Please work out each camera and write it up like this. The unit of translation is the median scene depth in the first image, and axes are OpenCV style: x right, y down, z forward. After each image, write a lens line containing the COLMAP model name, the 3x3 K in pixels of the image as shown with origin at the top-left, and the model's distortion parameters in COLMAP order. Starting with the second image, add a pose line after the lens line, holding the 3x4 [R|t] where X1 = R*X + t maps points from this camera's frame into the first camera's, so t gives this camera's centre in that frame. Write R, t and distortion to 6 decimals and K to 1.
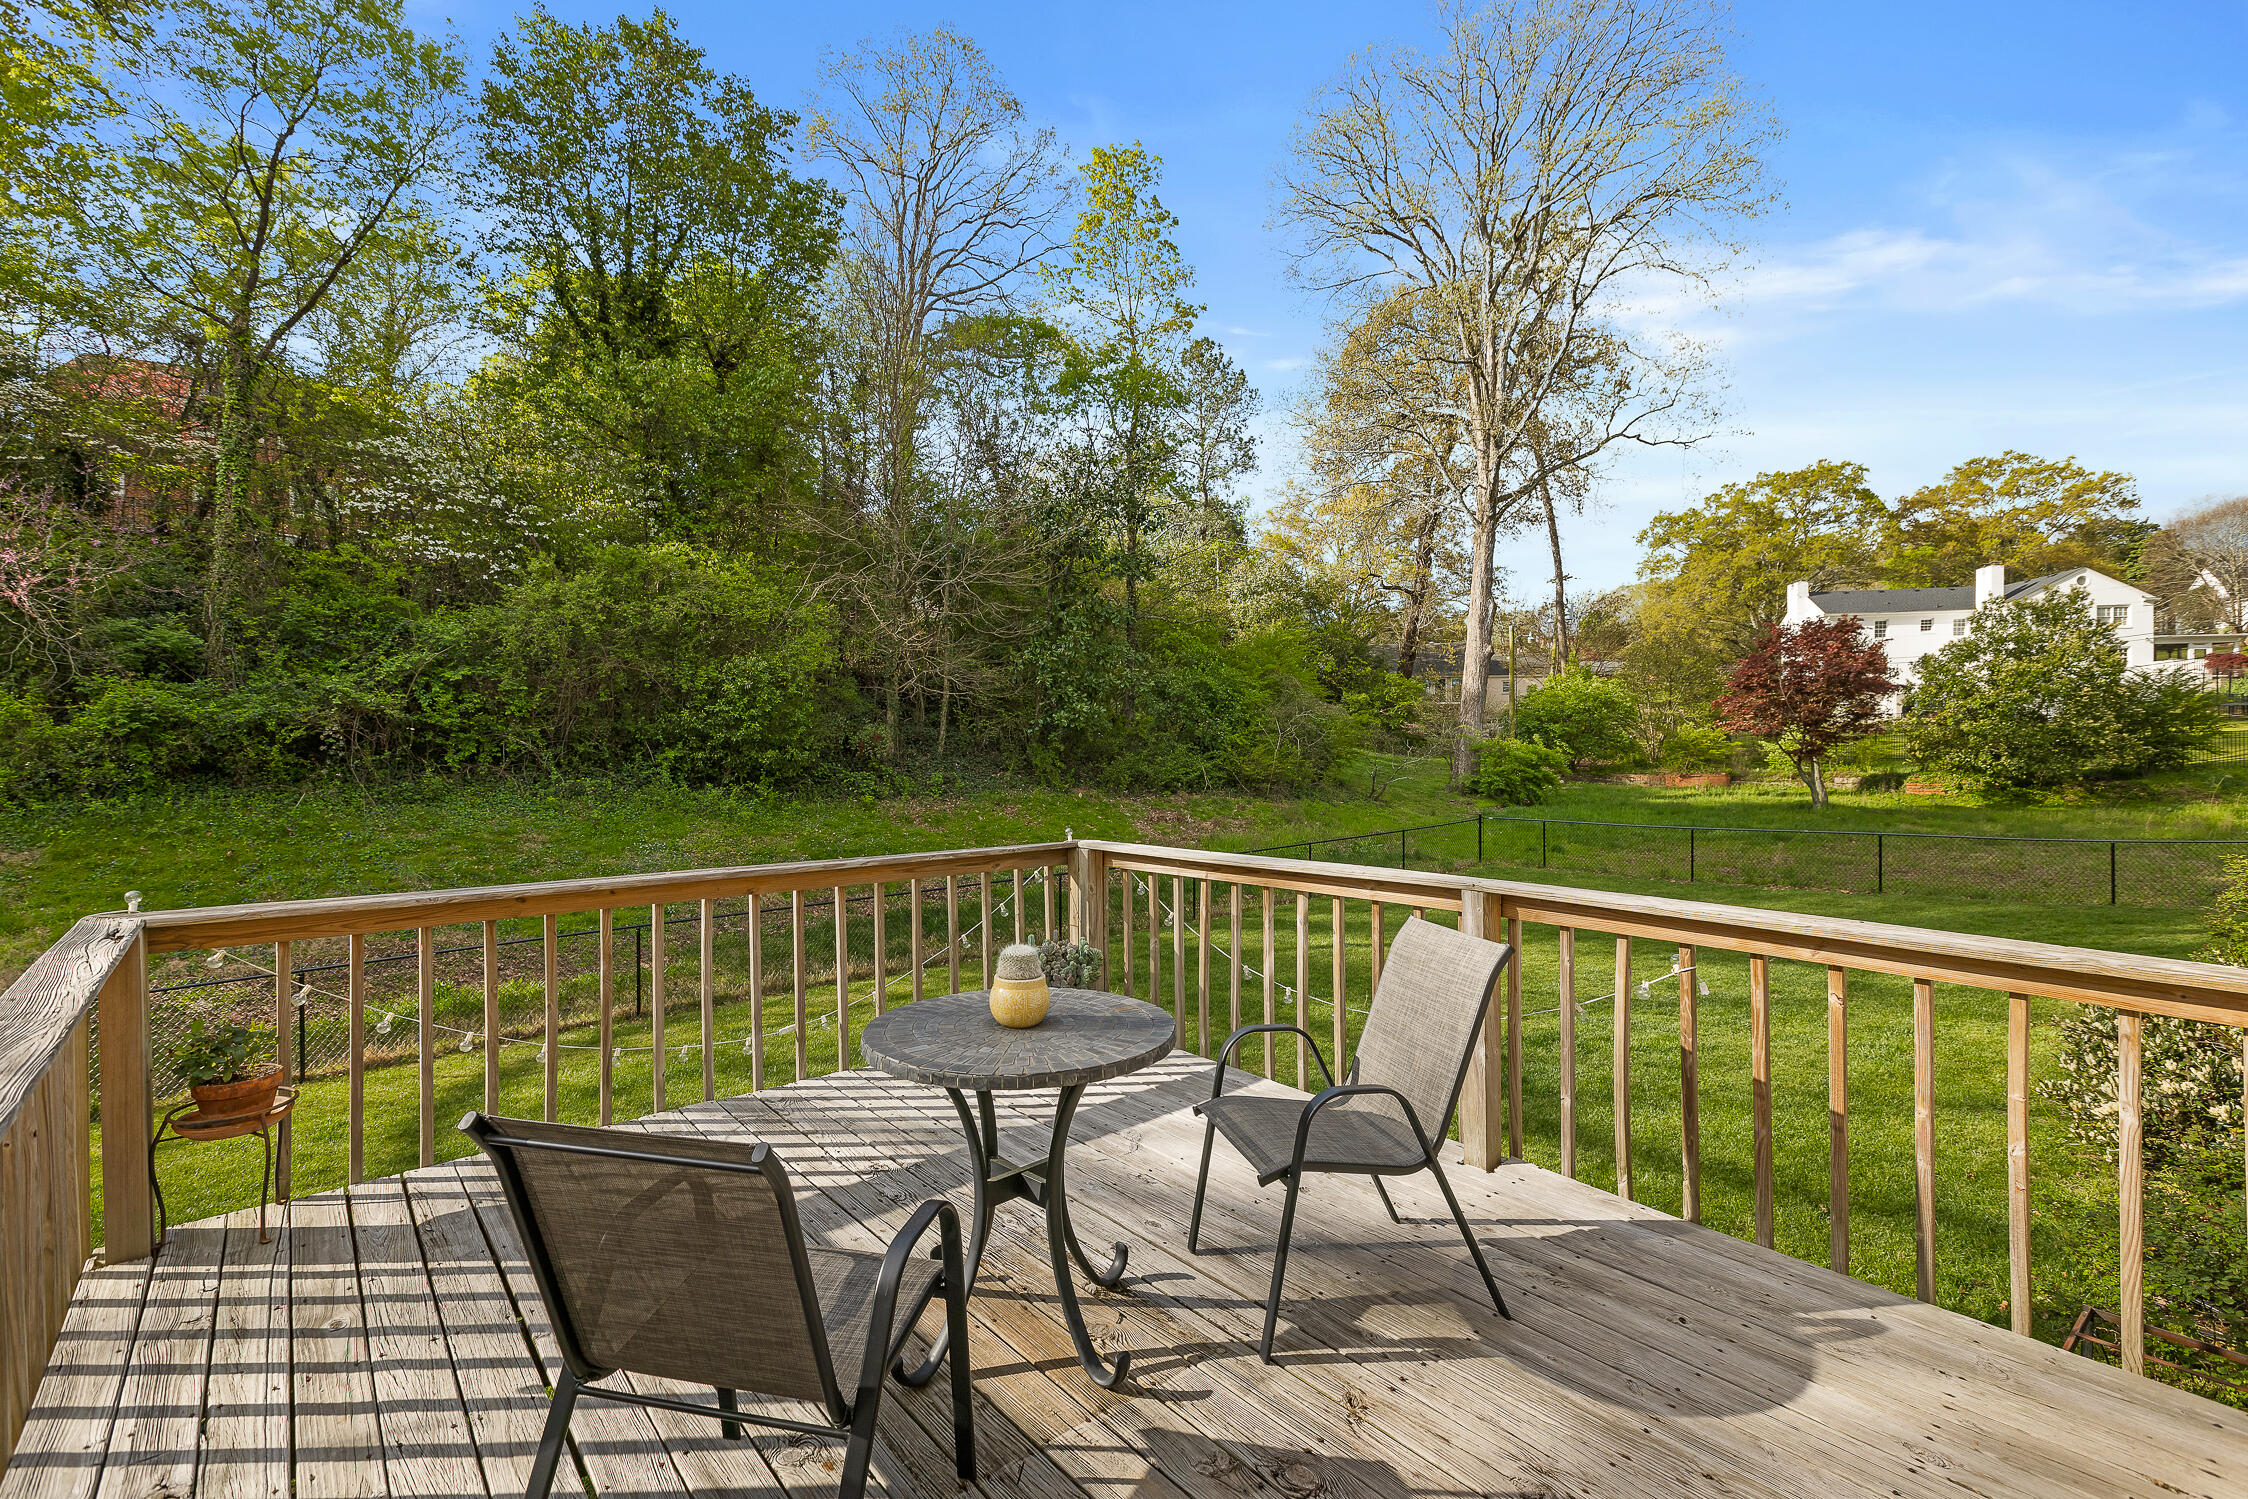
lens RADIAL K [[1023.5, 0, 1122.1], [0, 1023.5, 736.0], [0, 0, 1]] dist [-0.003496, 0.000514]
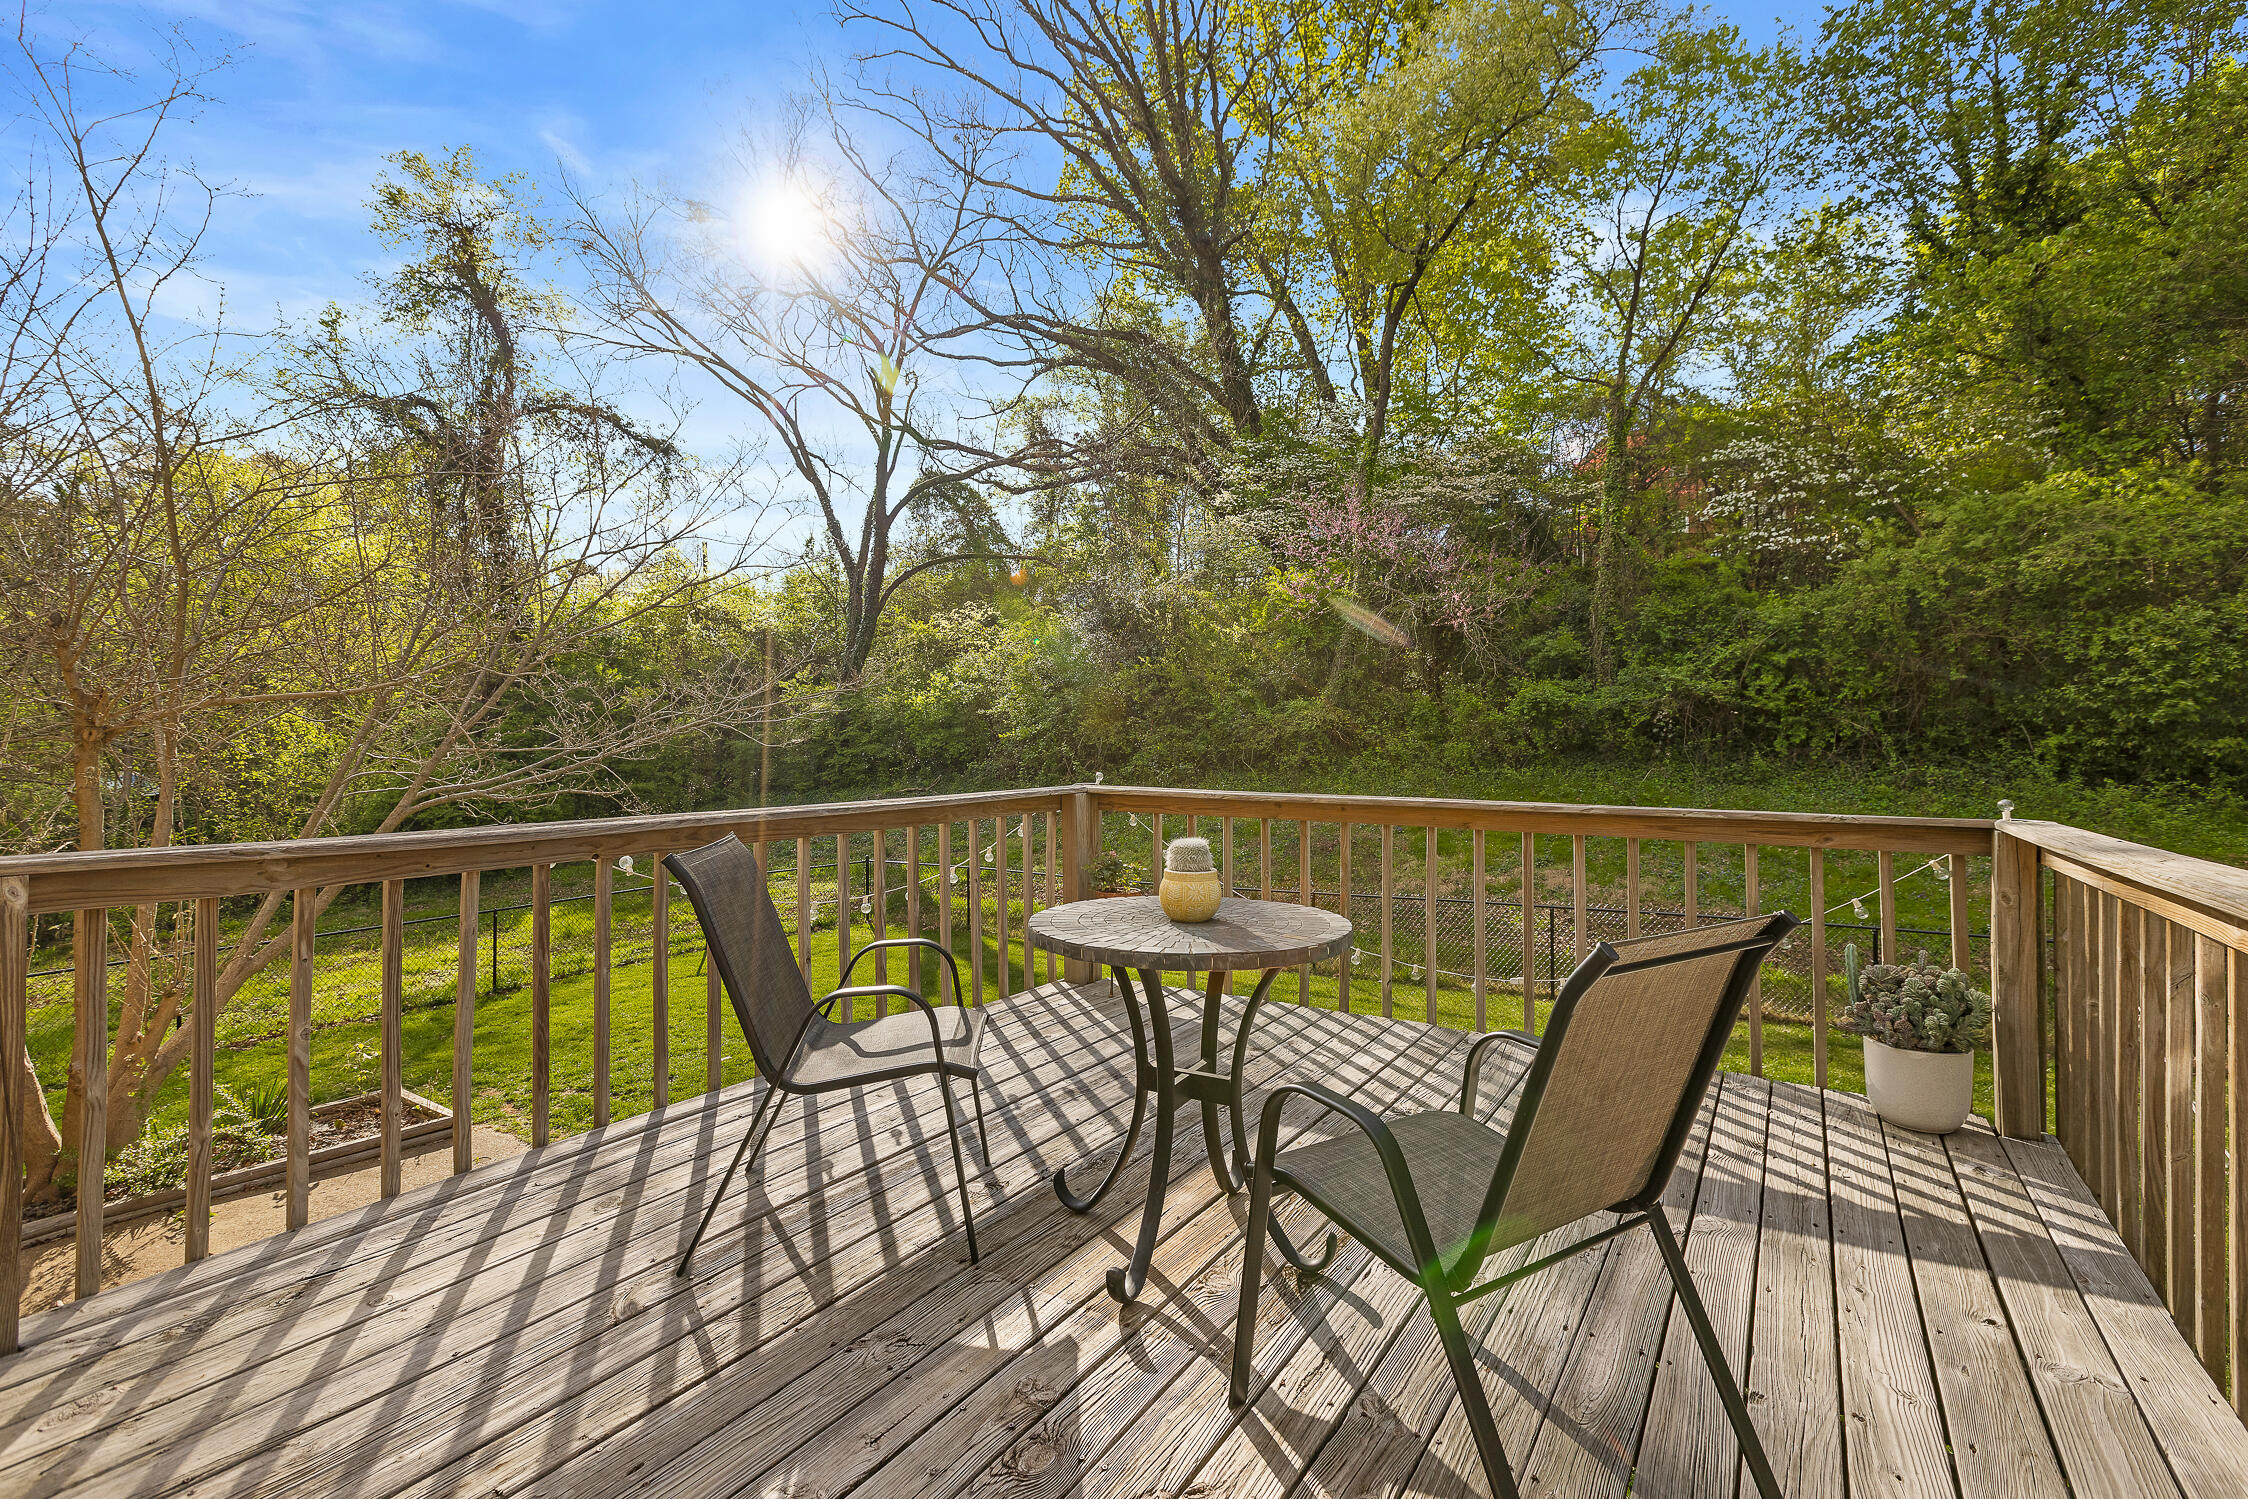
lens RADIAL K [[1023.5, 0, 1125.3], [0, 1023.5, 729.0], [0, 0, 1]] dist [-0.003496, 0.000514]
pose [[0.289723, -0.005149, -0.957097, 0.104566], [-0.002060, 0.999980, -0.006003, 0.014392], [0.957108, 0.003711, 0.289707, 0.086875]]
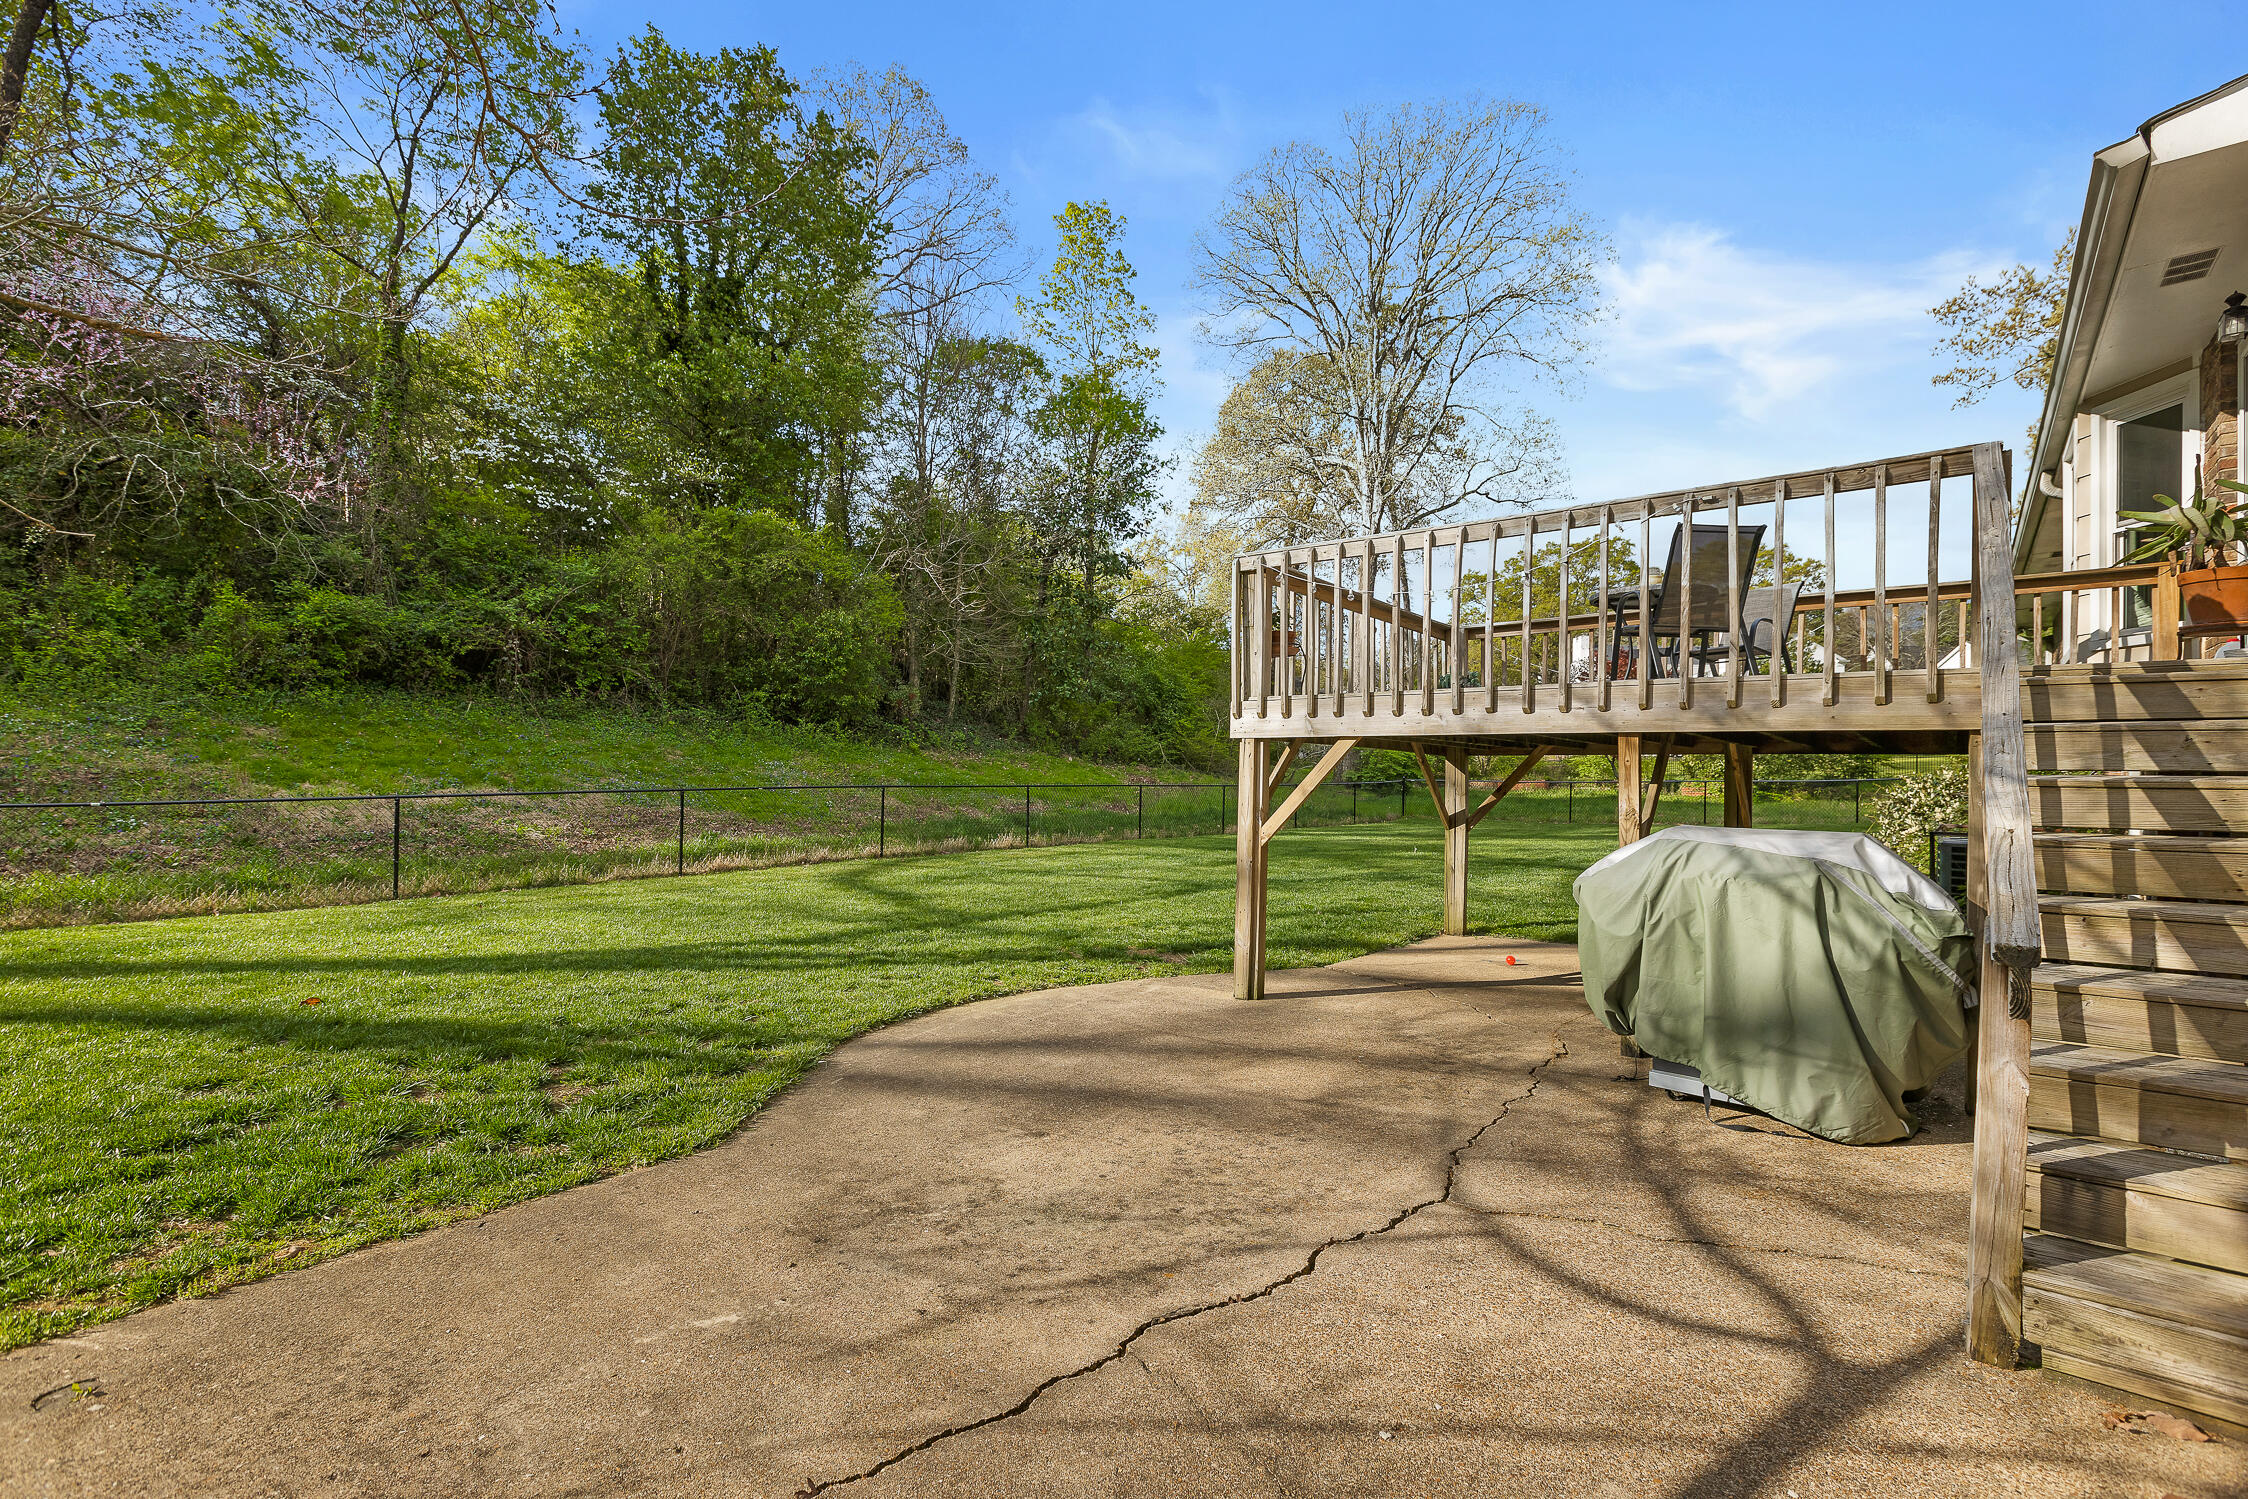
lens RADIAL K [[1023.5, 0, 1131.8], [0, 1023.5, 759.5], [0, 0, 1]] dist [-0.003496, 0.000514]
pose [[0.981799, 0.024851, 0.188288, -0.248771], [-0.021478, 0.999571, -0.019937, 0.104371], [-0.188703, 0.015531, 0.981911, -0.191603]]
